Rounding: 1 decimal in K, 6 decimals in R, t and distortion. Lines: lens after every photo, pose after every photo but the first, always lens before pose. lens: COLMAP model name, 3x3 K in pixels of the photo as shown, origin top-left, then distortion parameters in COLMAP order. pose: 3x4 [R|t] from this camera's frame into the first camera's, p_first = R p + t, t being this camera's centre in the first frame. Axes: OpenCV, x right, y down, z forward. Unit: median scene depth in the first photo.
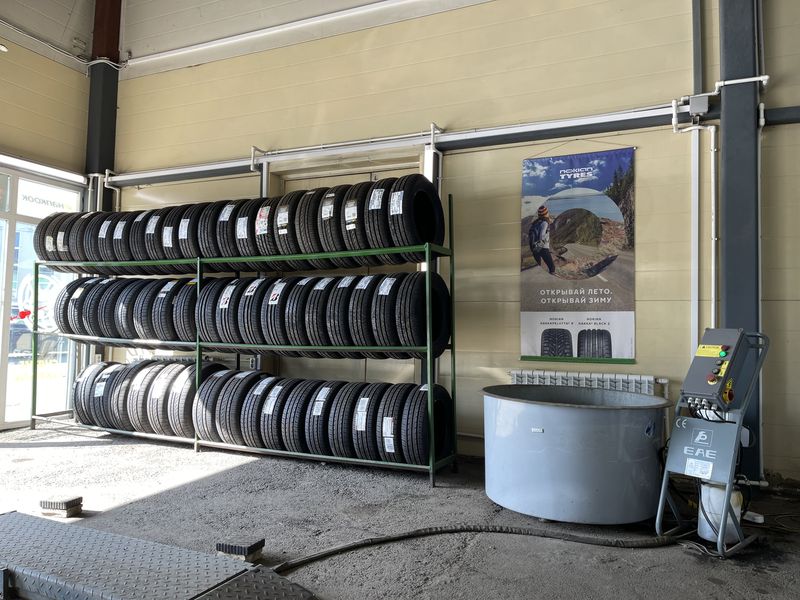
lens RADIAL K [[606.9, 0, 400.0], [0, 606.9, 300.0], [0, 0, 1]] dist [0.074246, -0.101146]
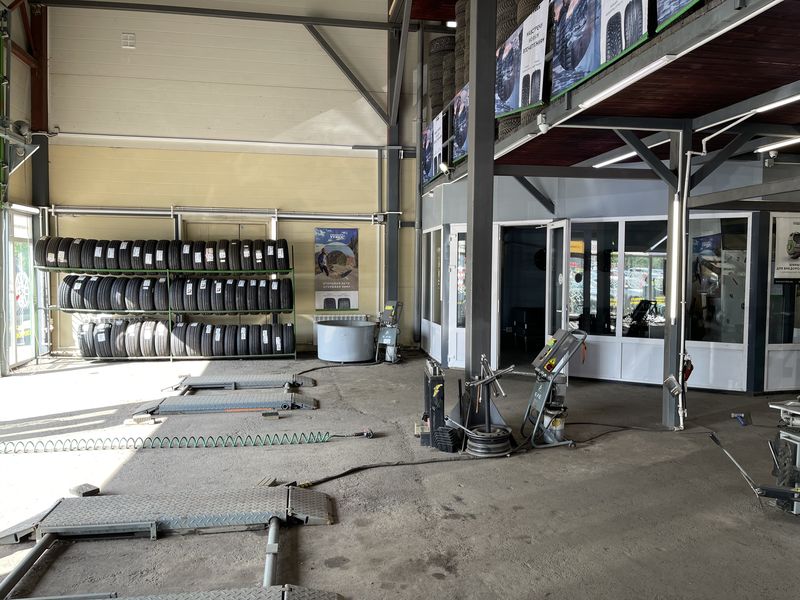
lens RADIAL K [[606.9, 0, 400.0], [0, 606.9, 300.0], [0, 0, 1]] dist [0.074246, -0.101146]
pose [[0.825811, -0.046601, 0.562018, -0.918135], [-0.019620, 0.993603, 0.111215, -0.230215], [-0.563605, -0.102869, 0.819614, -1.229491]]
